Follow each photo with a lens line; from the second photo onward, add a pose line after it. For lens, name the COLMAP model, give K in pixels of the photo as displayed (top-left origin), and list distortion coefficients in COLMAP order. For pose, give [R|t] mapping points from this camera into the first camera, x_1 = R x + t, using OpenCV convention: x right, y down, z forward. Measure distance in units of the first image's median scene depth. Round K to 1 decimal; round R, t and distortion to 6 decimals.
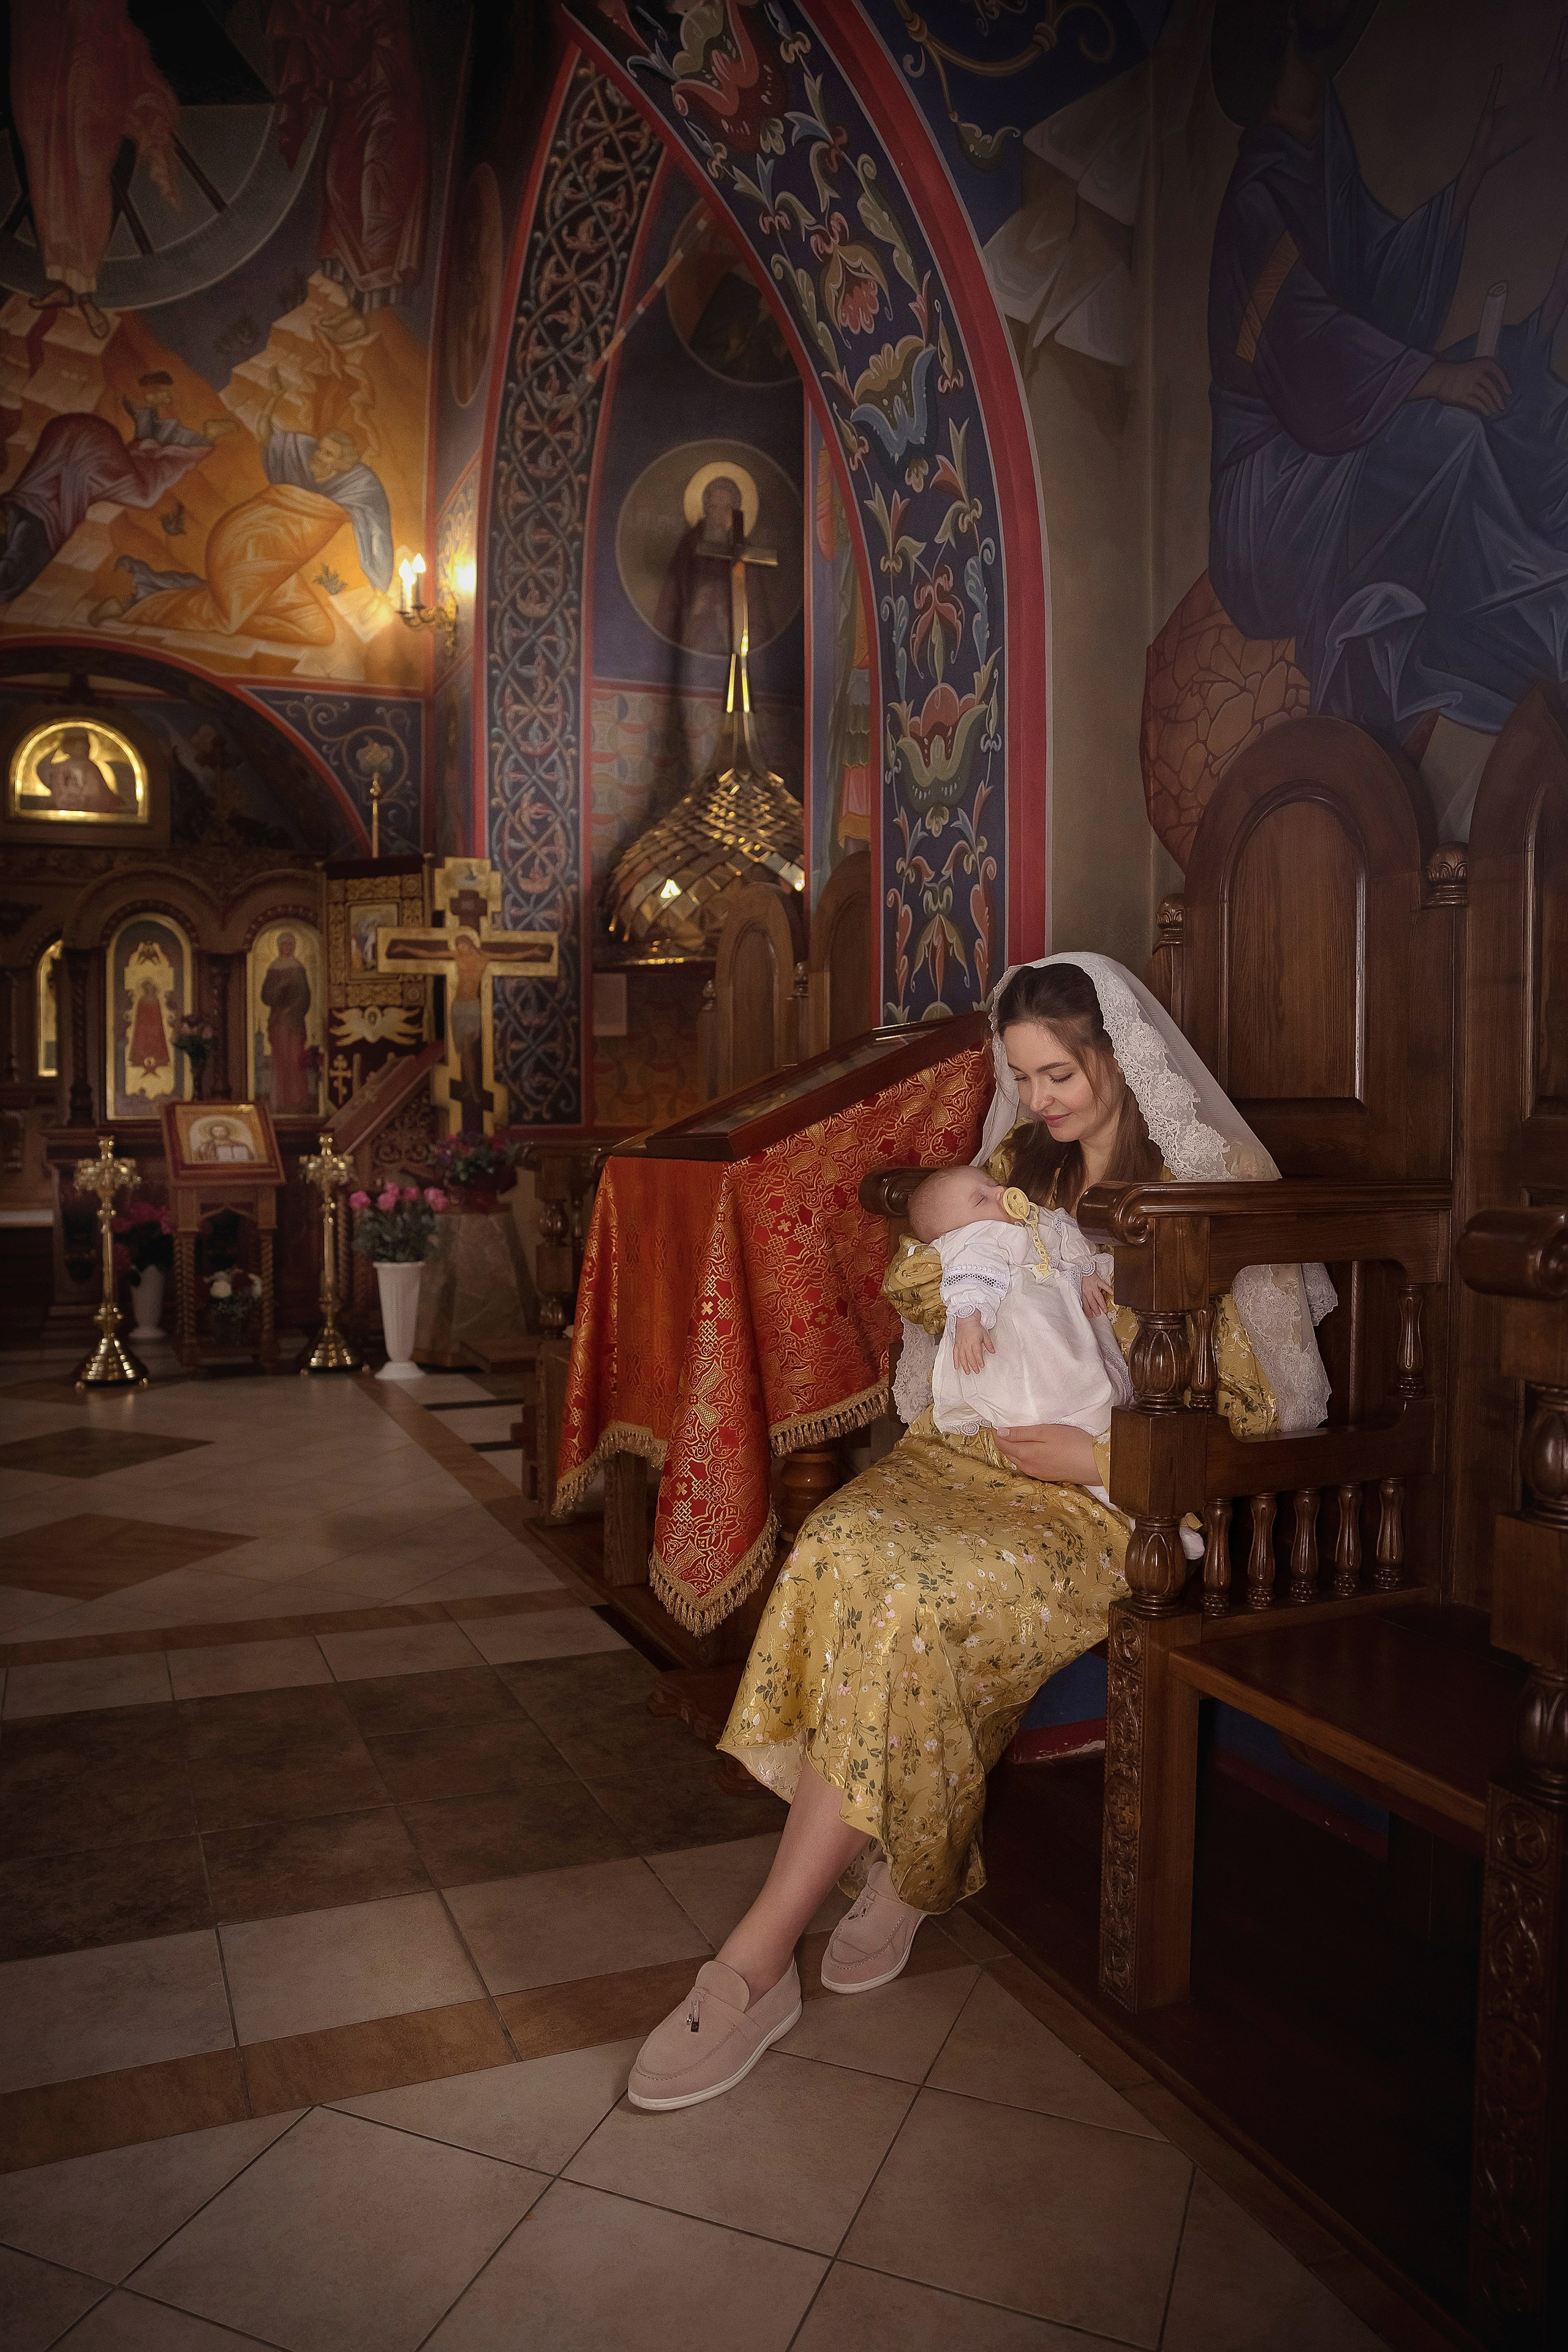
lens RADIAL K [[1639.4, 0, 696.6], [0, 1639.4, 1173.6], [0, 0, 1]] dist [-0.130480, 0.134247]
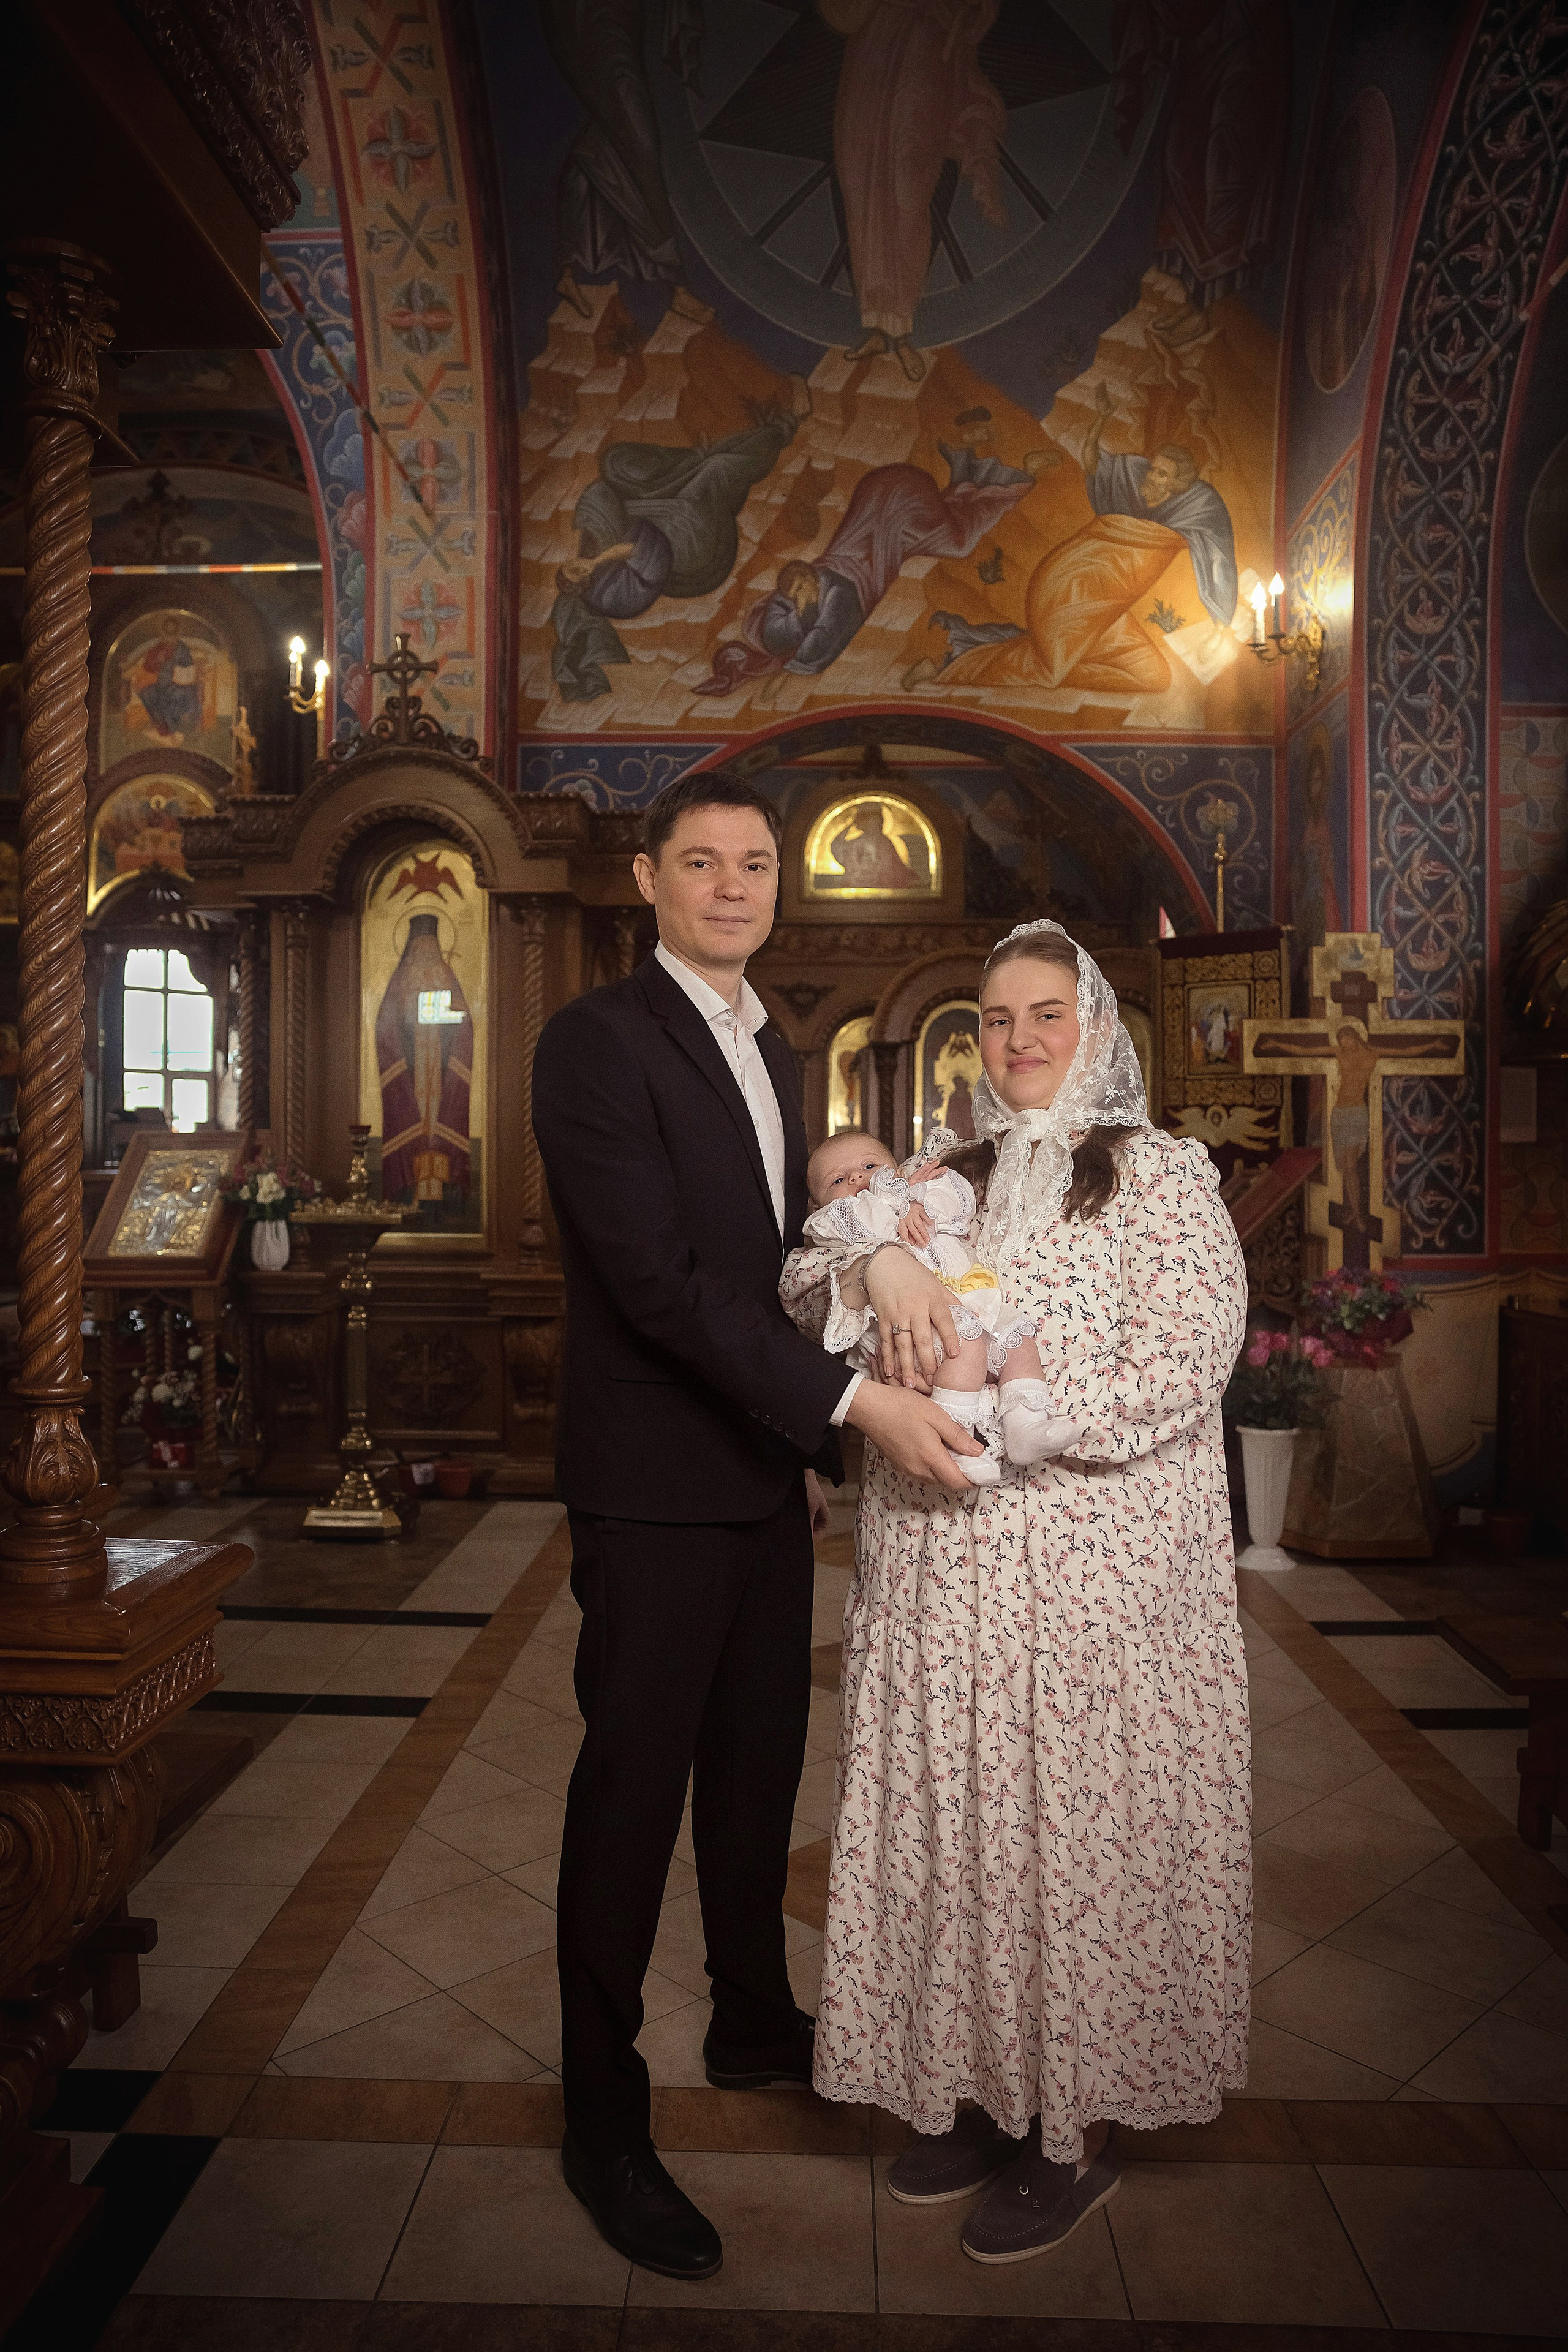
lens RADIAL K [[1597.9, 0, 784.0], [0, 1597.9, 1176.0], [0, 0, 1]] dist [-0.109712, 0.083687]
pose [[0.921778, 0.010179, -0.387584, -0.088878], [-0.020777, 0.999516, -0.023165, -0.043428], [0.387160, 0.029406, 0.921543, 0.149278]]
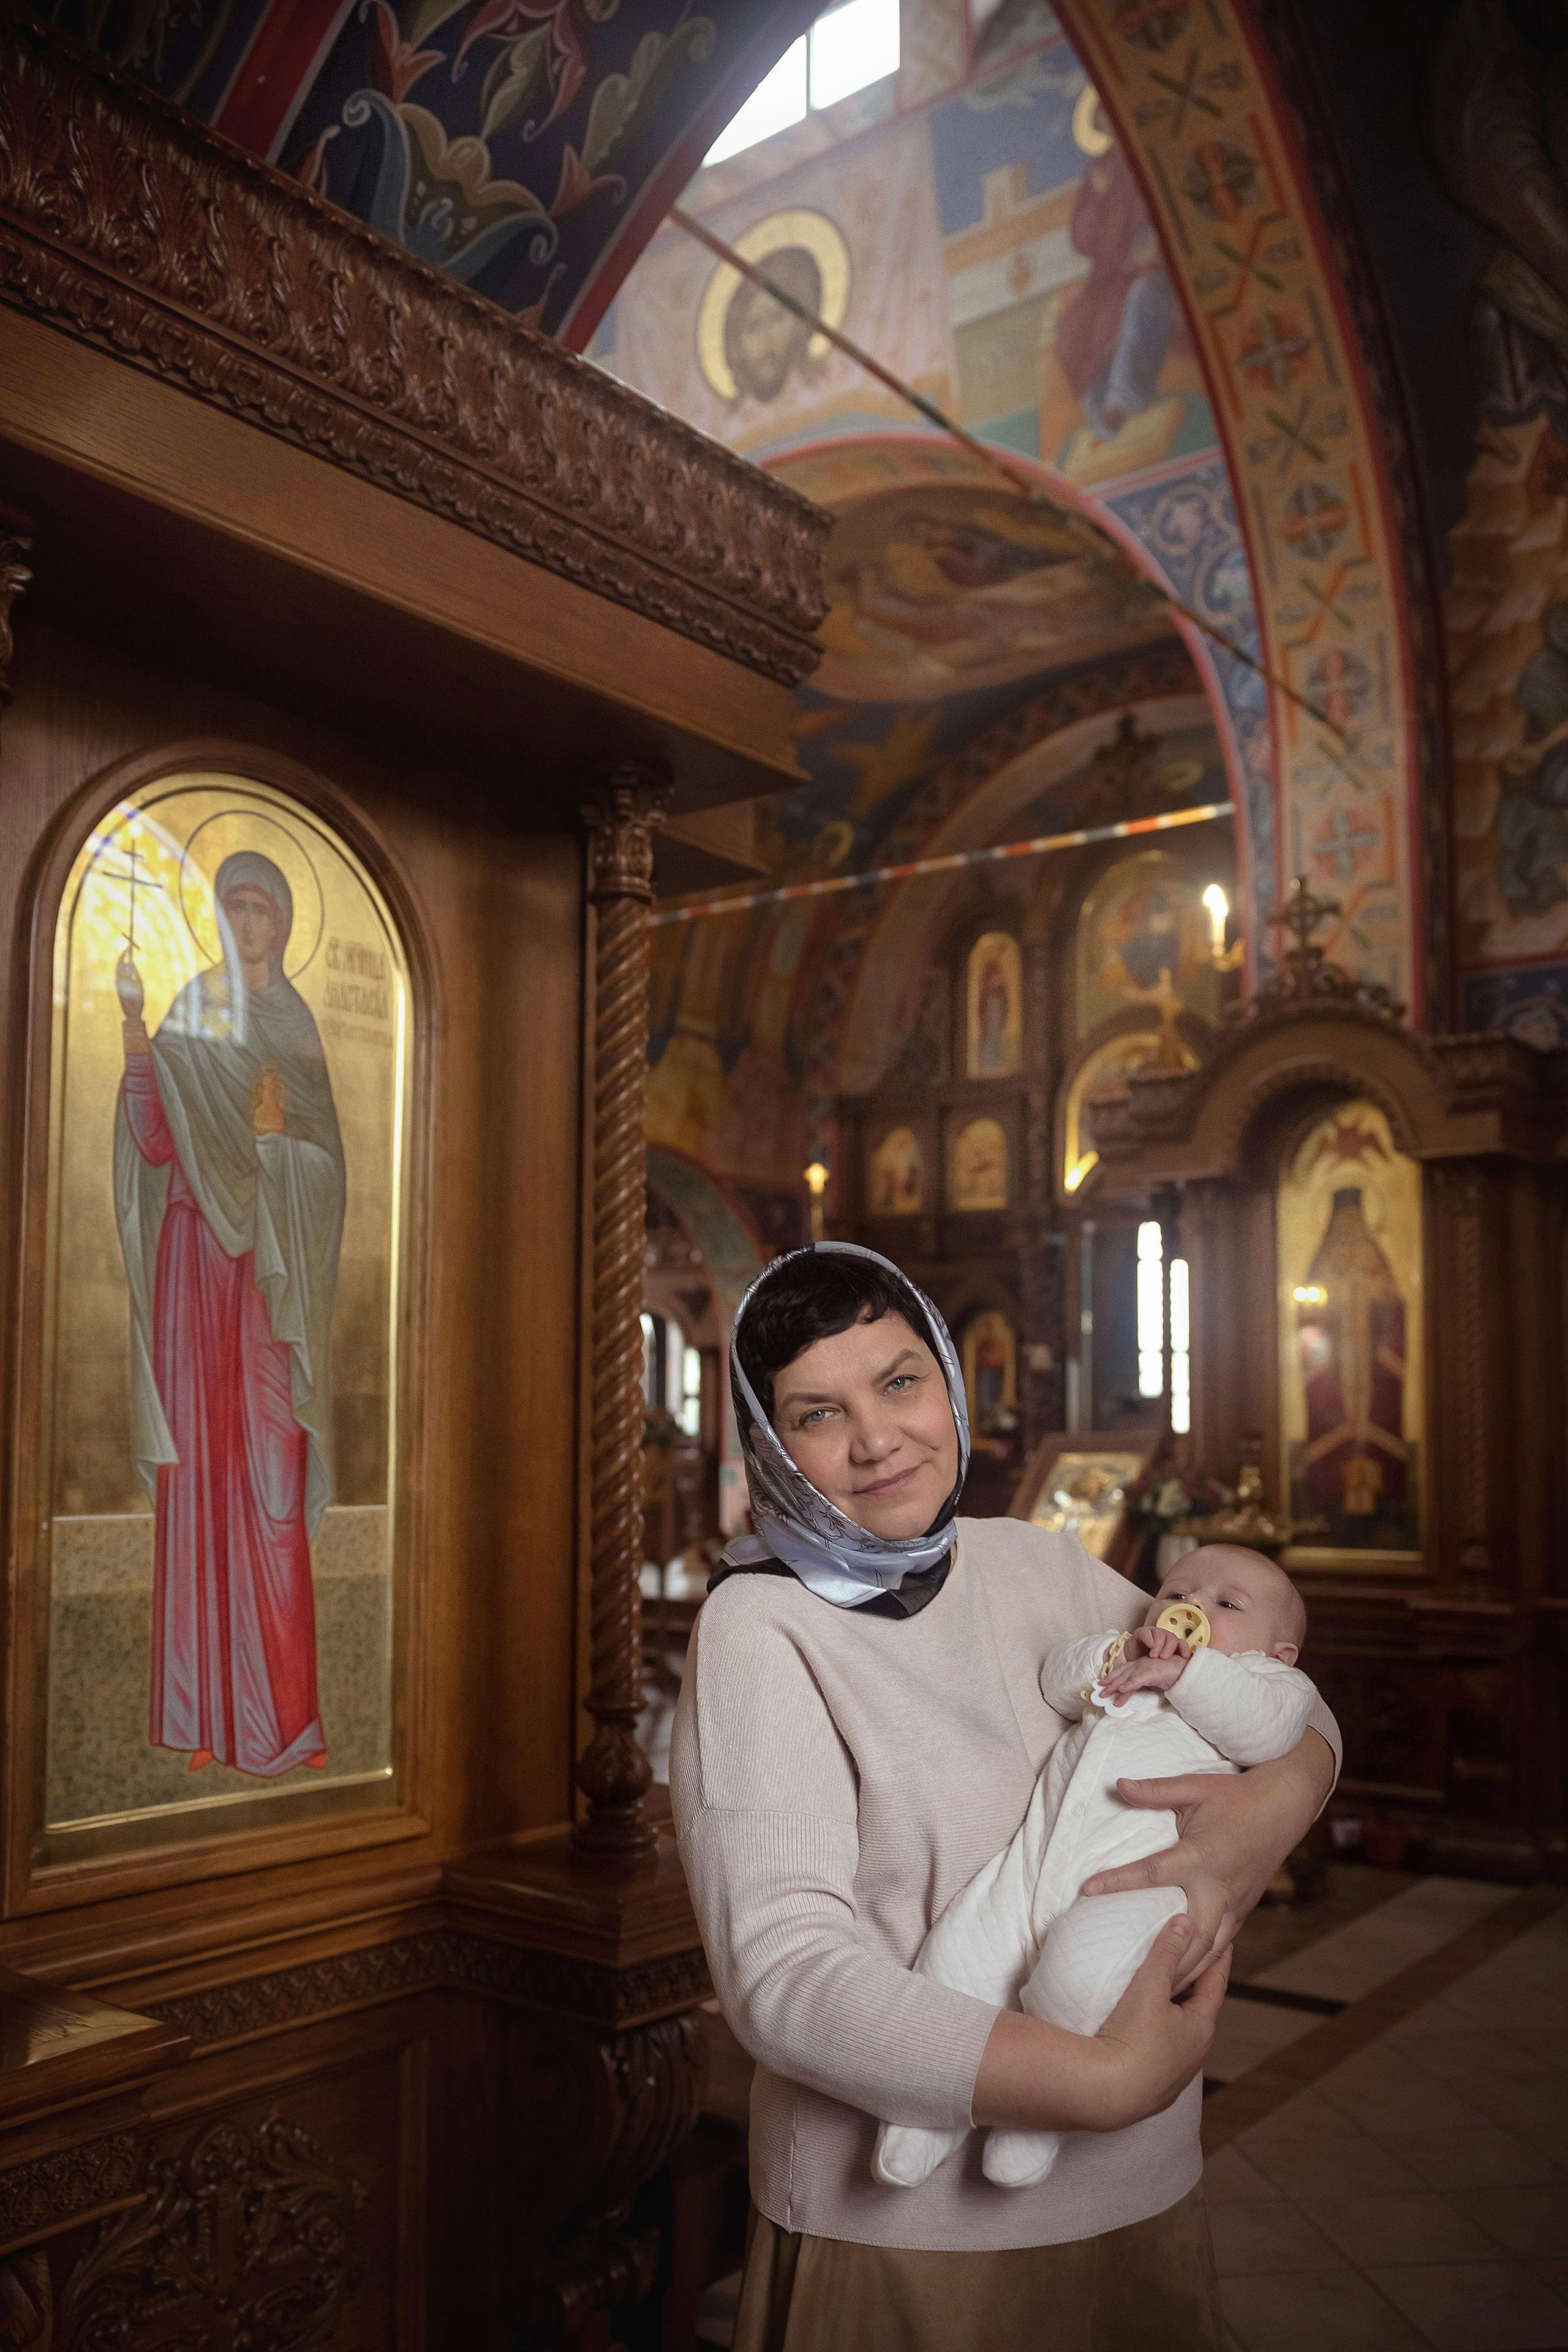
lens RADIAL K [[1913.6, 0, 789.9], [0, 1913.6, 1308.1], [0, 0, 1]] dist [-0.068832, 0.076911]
pose [[0.523388, -0.052371, -0.850484, 0.024858], [-0.034883, 0.995956, -0.082796, -0.058903], [0.851380, 0.073001, 0.519444, 0.170504]]
